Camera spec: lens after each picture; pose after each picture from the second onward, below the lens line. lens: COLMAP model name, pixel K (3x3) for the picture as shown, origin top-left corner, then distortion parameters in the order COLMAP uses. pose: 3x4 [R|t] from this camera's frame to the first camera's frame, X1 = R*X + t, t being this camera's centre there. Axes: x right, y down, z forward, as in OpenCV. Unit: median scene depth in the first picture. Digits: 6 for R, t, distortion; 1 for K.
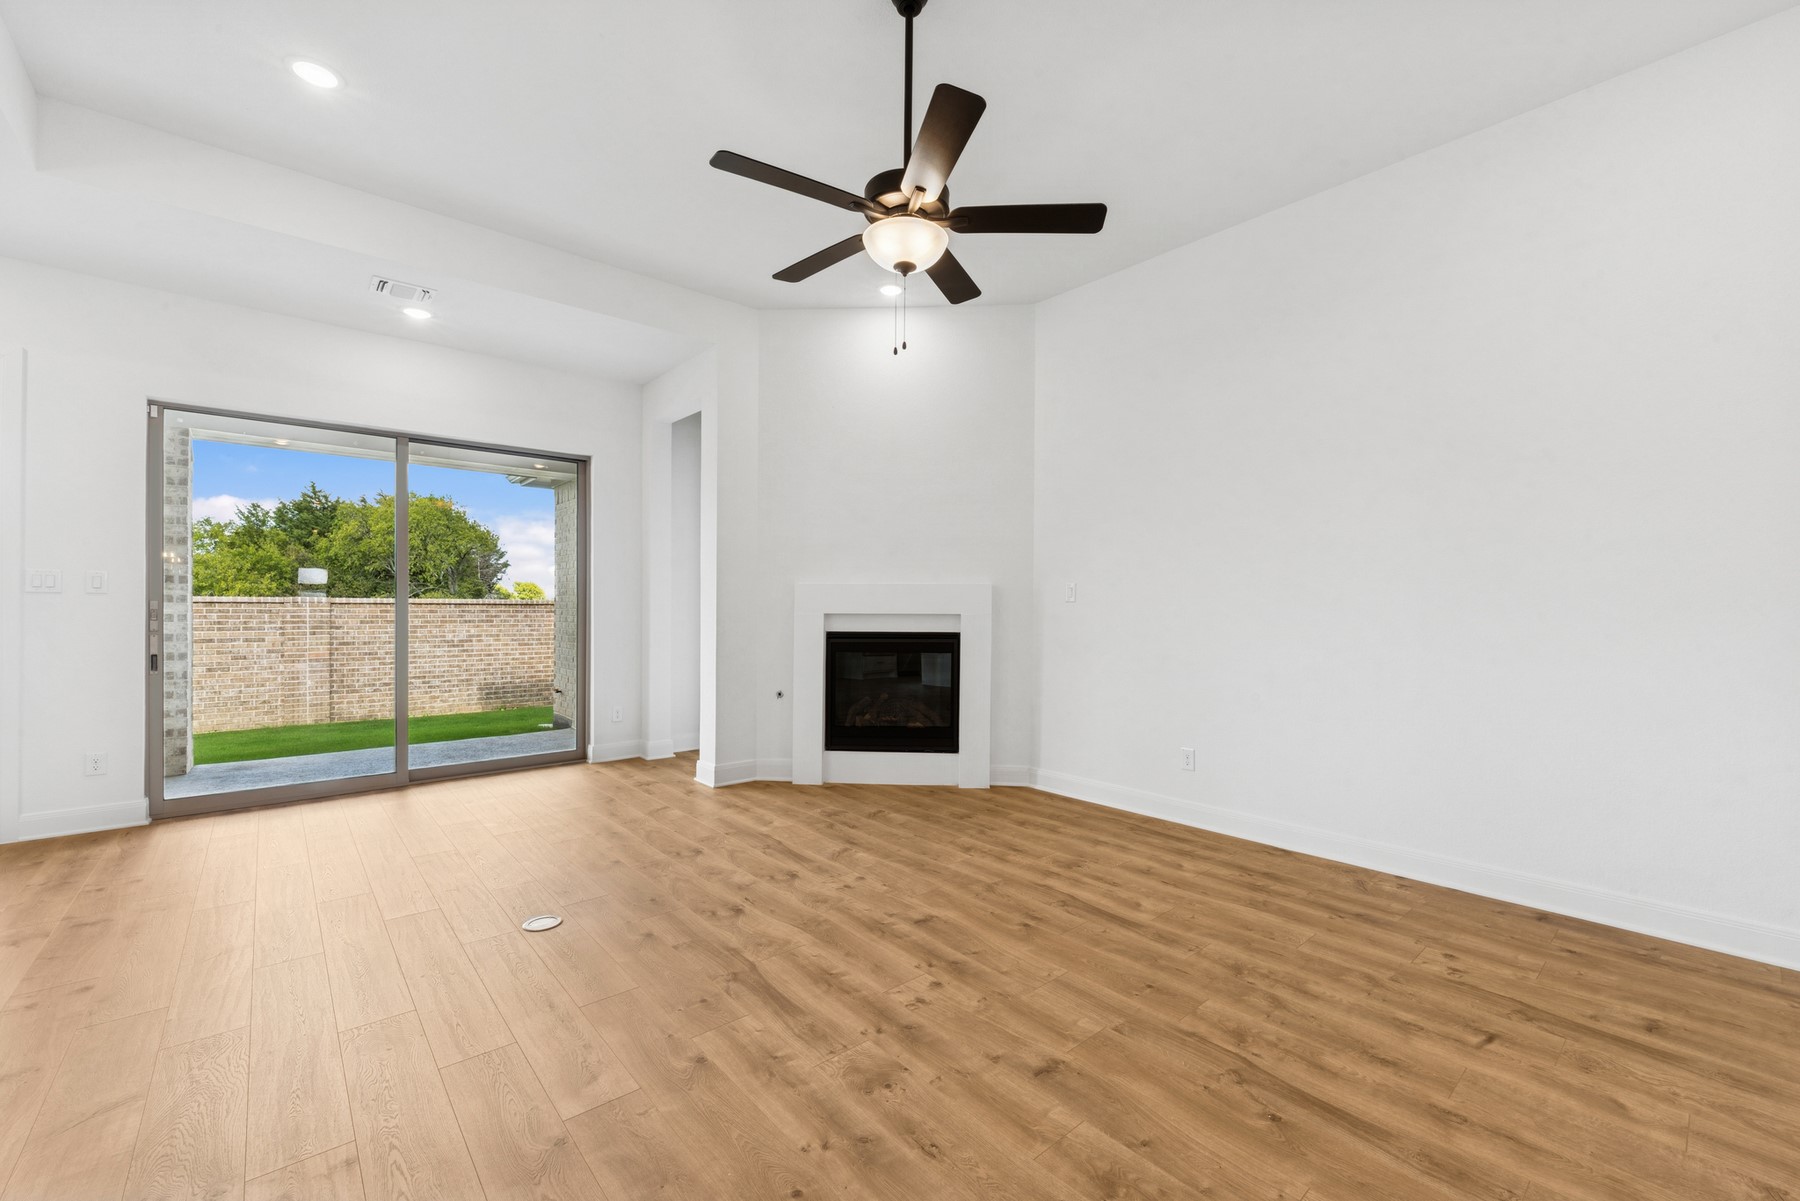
lens RADIAL K [[726.8, 0, 901.1], [0, 726.8, 618.0], [0, 0, 1]] dist [-0.000592, -0.000186]
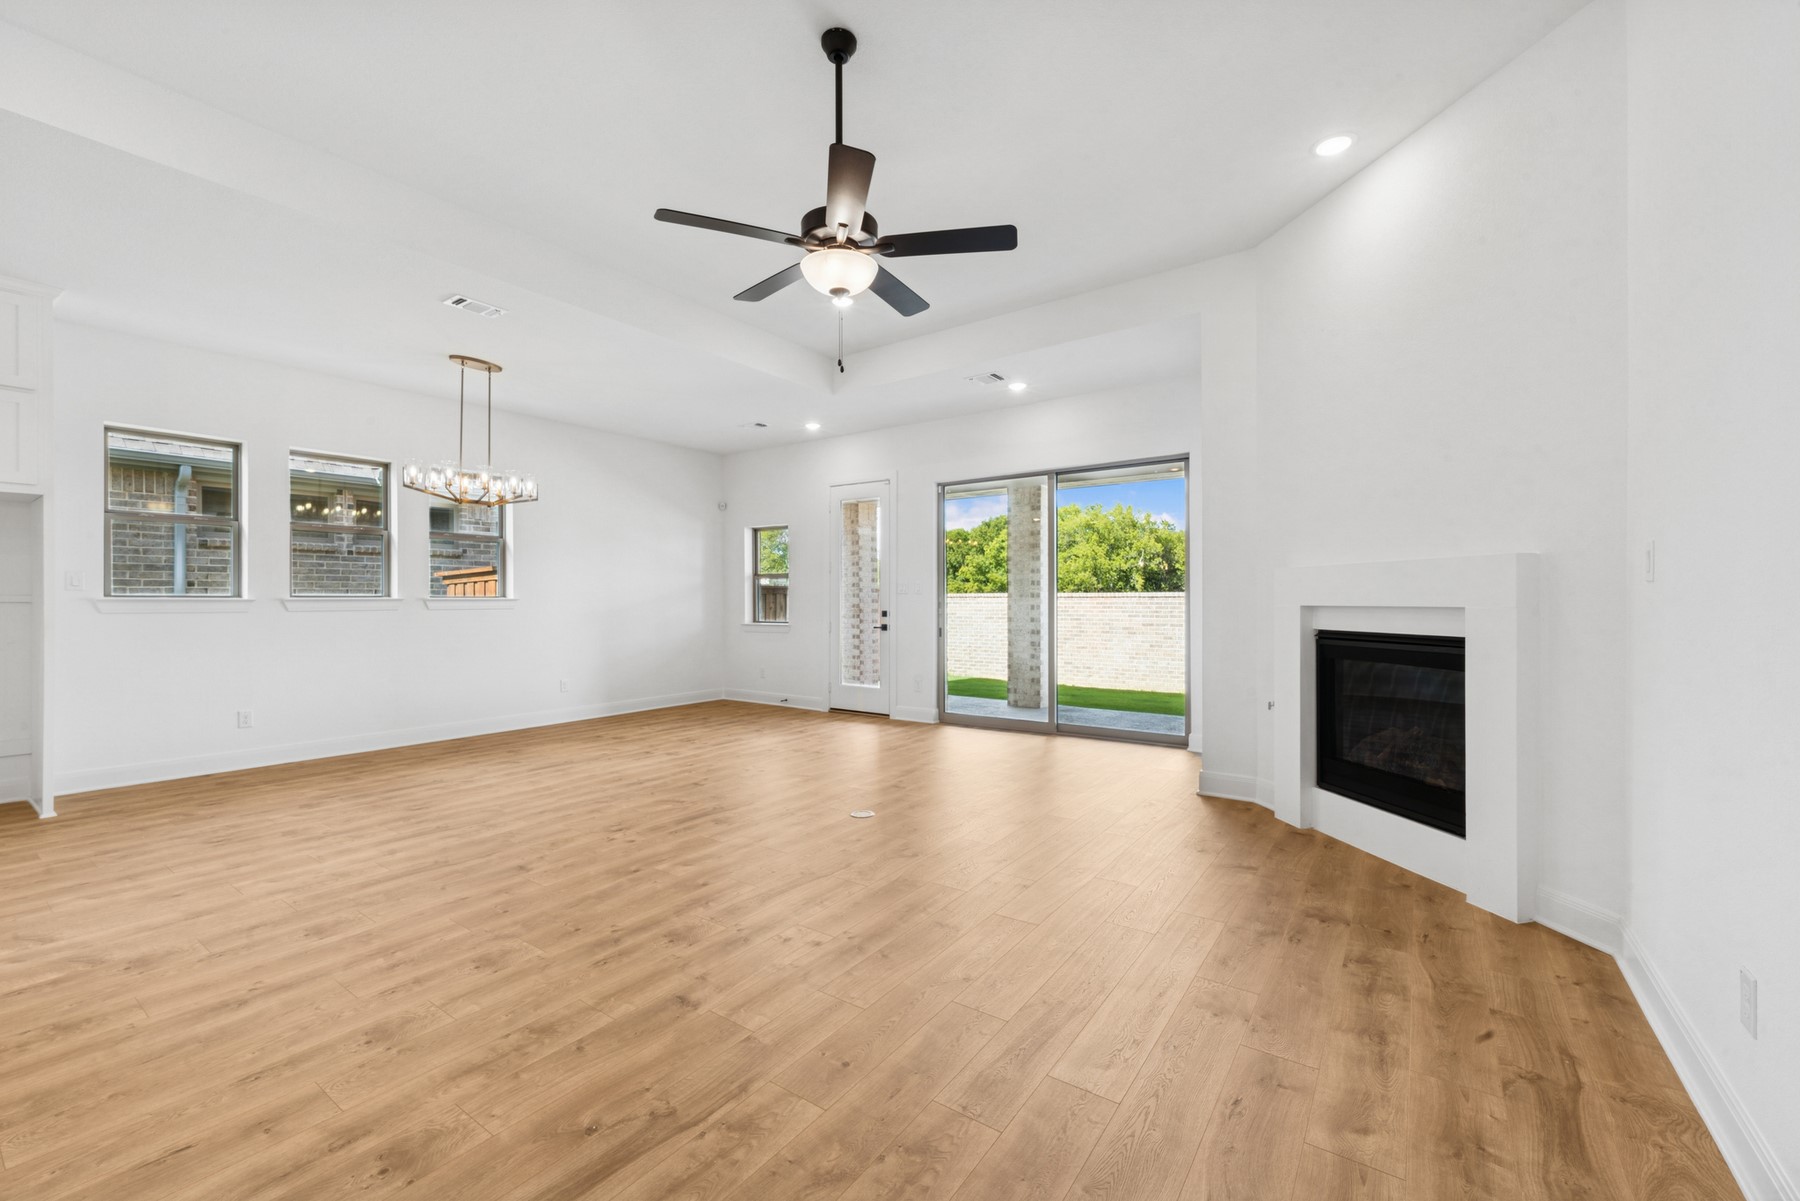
lens RADIAL K [[725.0, 0, 900.7], [0, 725.0, 596.2], [0, 0, 1]] dist [0.000833, -0.000437]
pose [[0.241293, -0.009557, -0.970405, 0.556992], [-0.010250, 0.999871, -0.012396, -0.002607], [0.970398, 0.012938, 0.241164, 0.416684]]
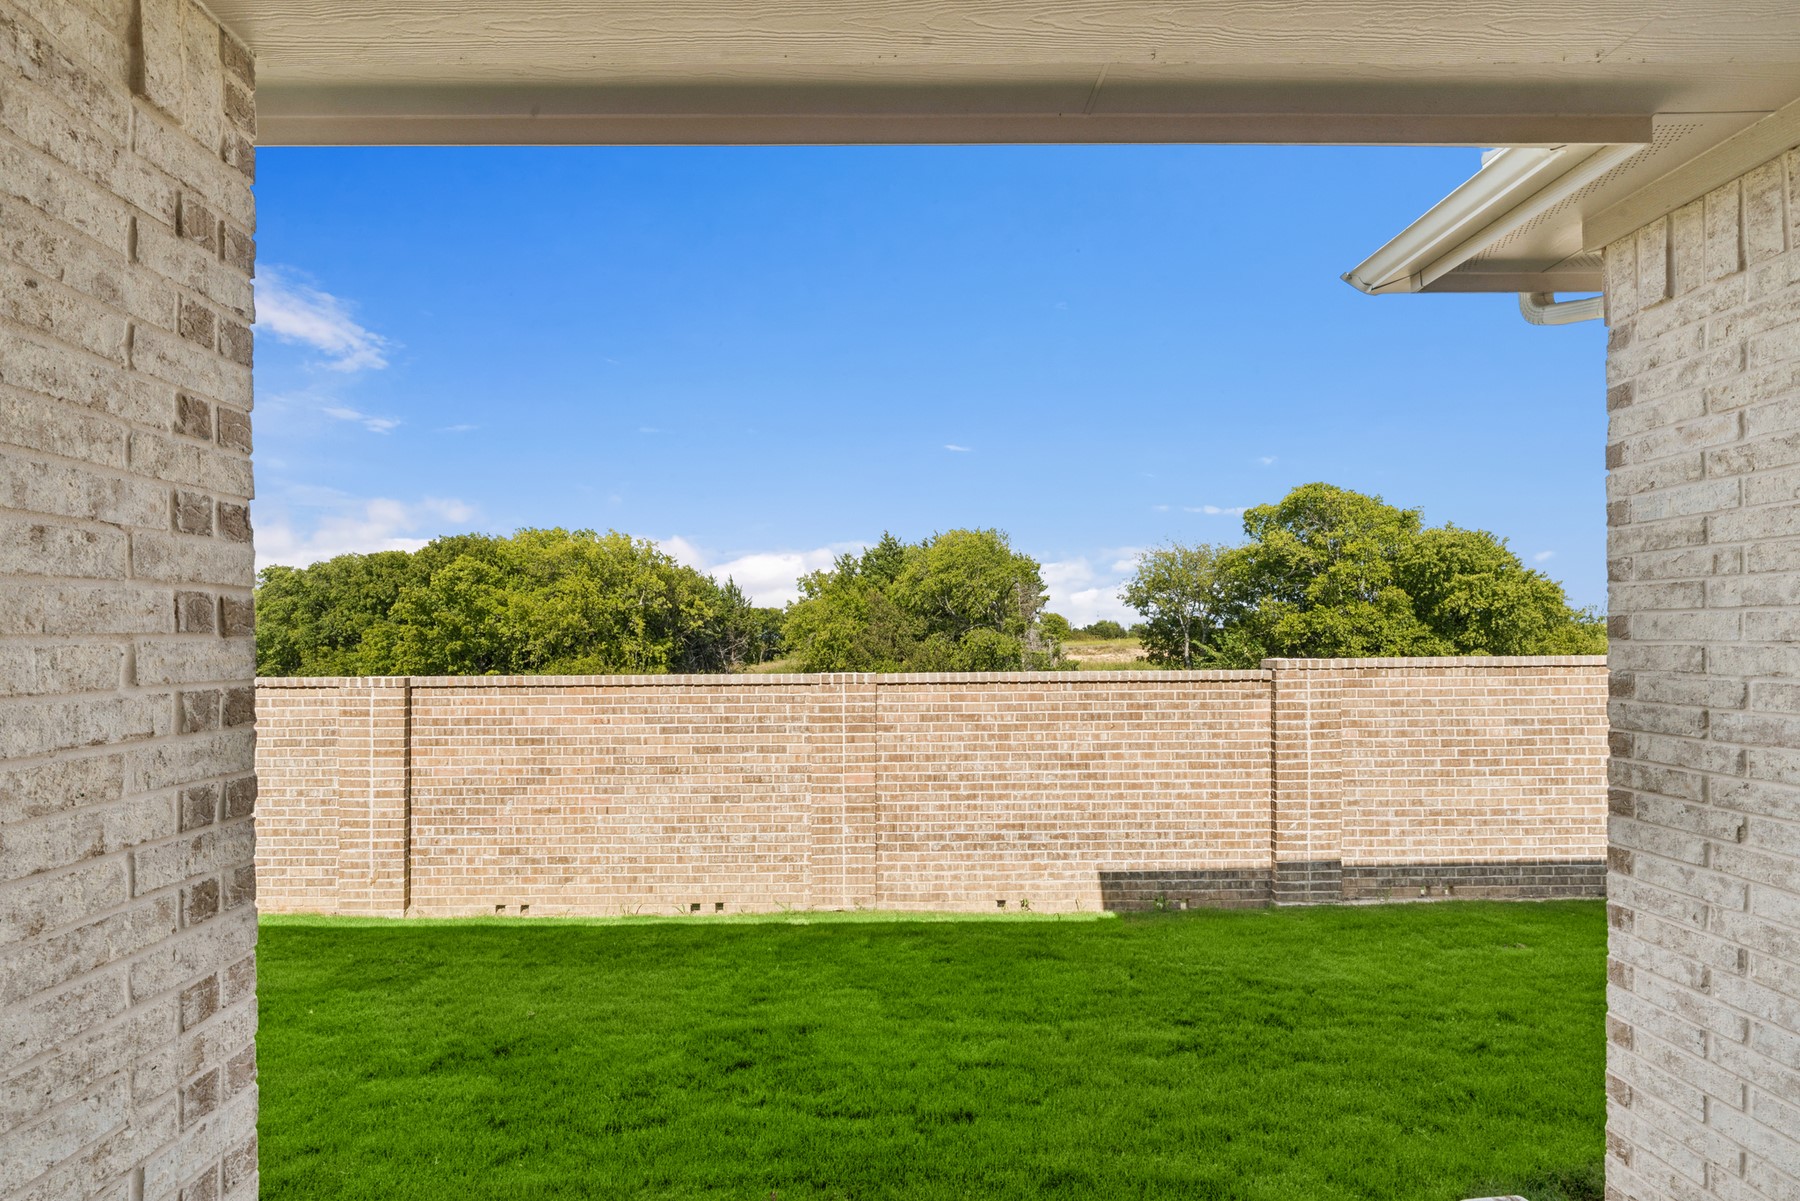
lens RADIAL K [[760.5, 0, 868.4], [0, 760.5, 636.5], [0, 0, 1]] dist [-0.000506, -0.000113]
pose [[0.758129, -0.012234, -0.651990, -0.927318], [0.002441, 0.999870, -0.015923, -0.104043], [0.652100, 0.010480, 0.758060, 1.251171]]
